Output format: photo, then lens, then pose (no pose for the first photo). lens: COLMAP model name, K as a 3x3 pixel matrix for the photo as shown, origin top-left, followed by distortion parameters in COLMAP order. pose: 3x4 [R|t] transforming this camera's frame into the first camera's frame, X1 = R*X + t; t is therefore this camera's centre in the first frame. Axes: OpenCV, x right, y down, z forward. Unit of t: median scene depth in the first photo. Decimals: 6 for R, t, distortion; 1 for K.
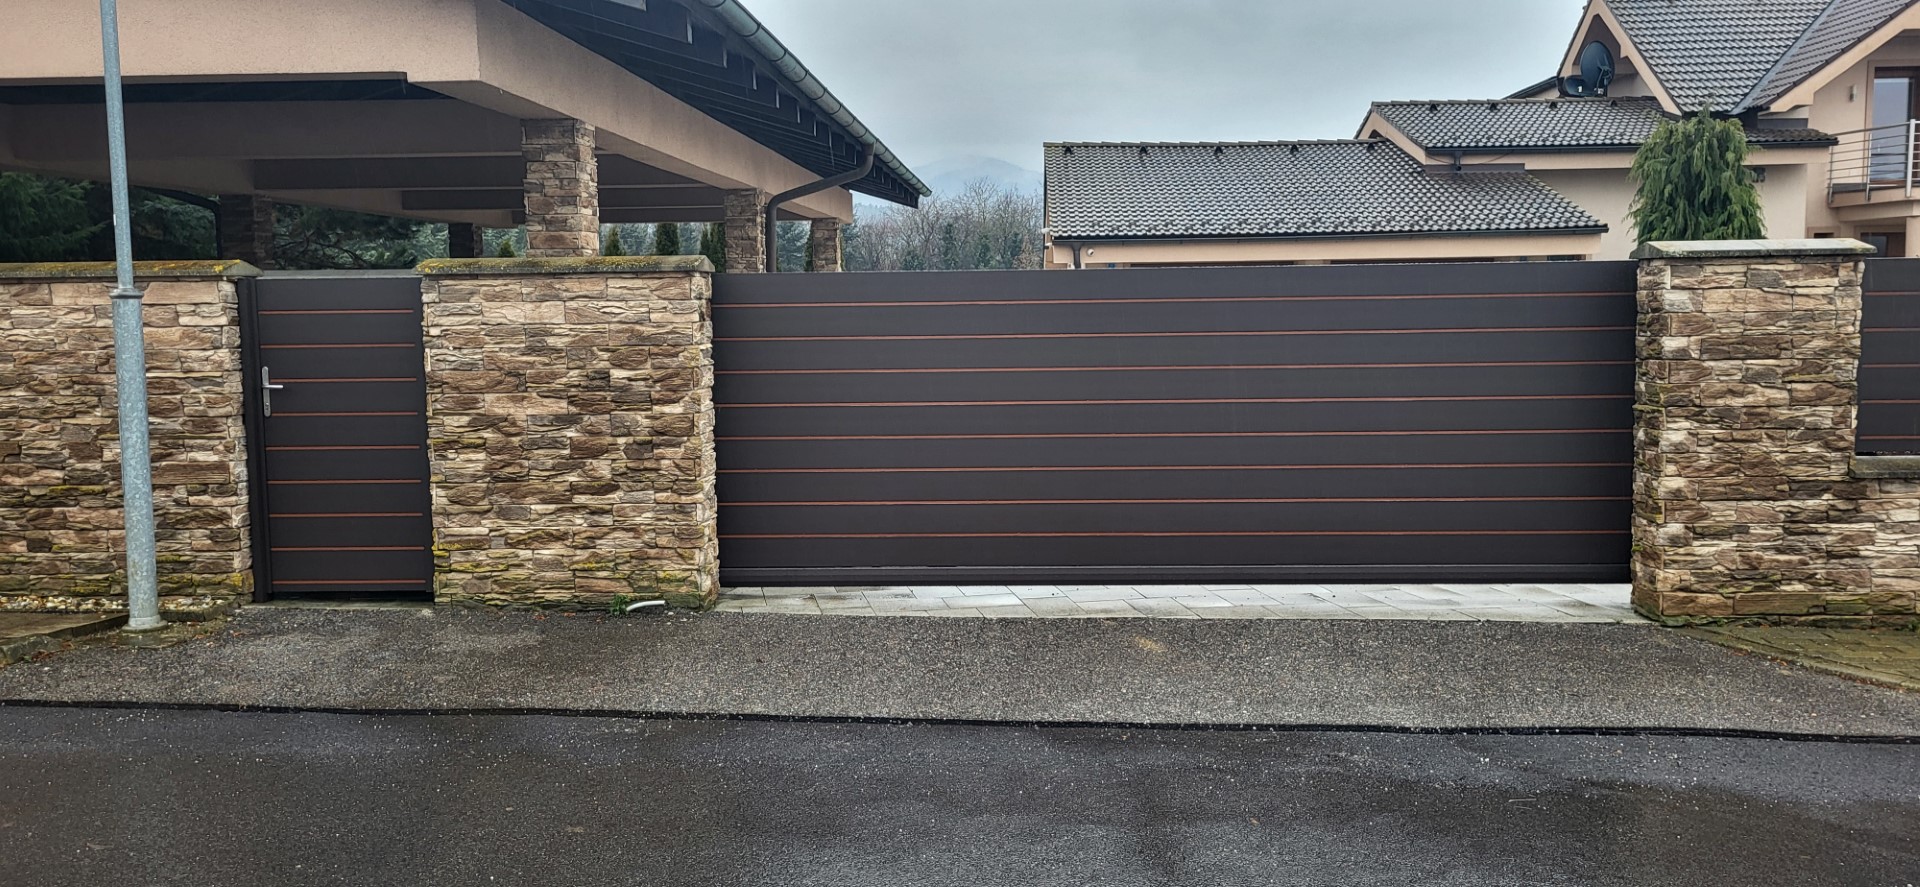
lens RADIAL K [[1451.5, 0, 961.7], [0, 1451.5, 433.4], [0, 0, 1]] dist [0.068849, -0.058071]
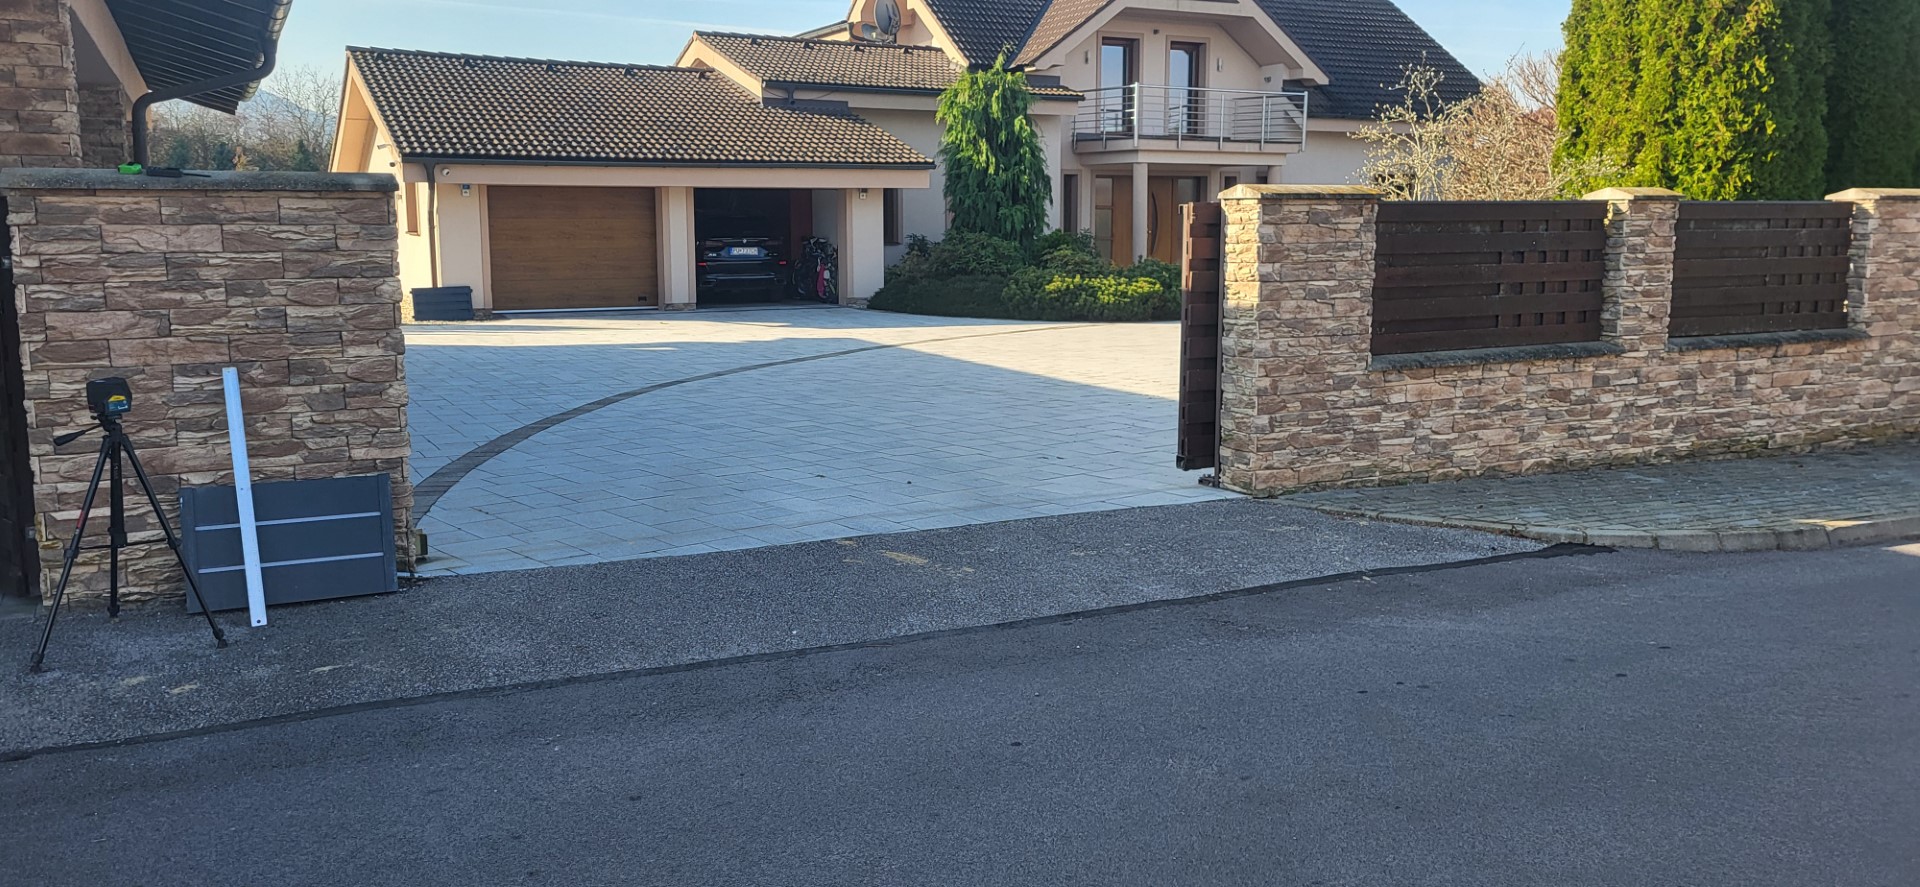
lens RADIAL K [[1451.5, 0, 961.7], [0, 1451.5, 433.4], [0, 0, 1]] dist [0.068849, -0.058071]
pose [[0.862542, -0.063996, 0.501923, -0.335023], [0.038101, 0.997368, 0.061690, -0.008273], [-0.504549, -0.034086, 0.862710, 0.067229]]
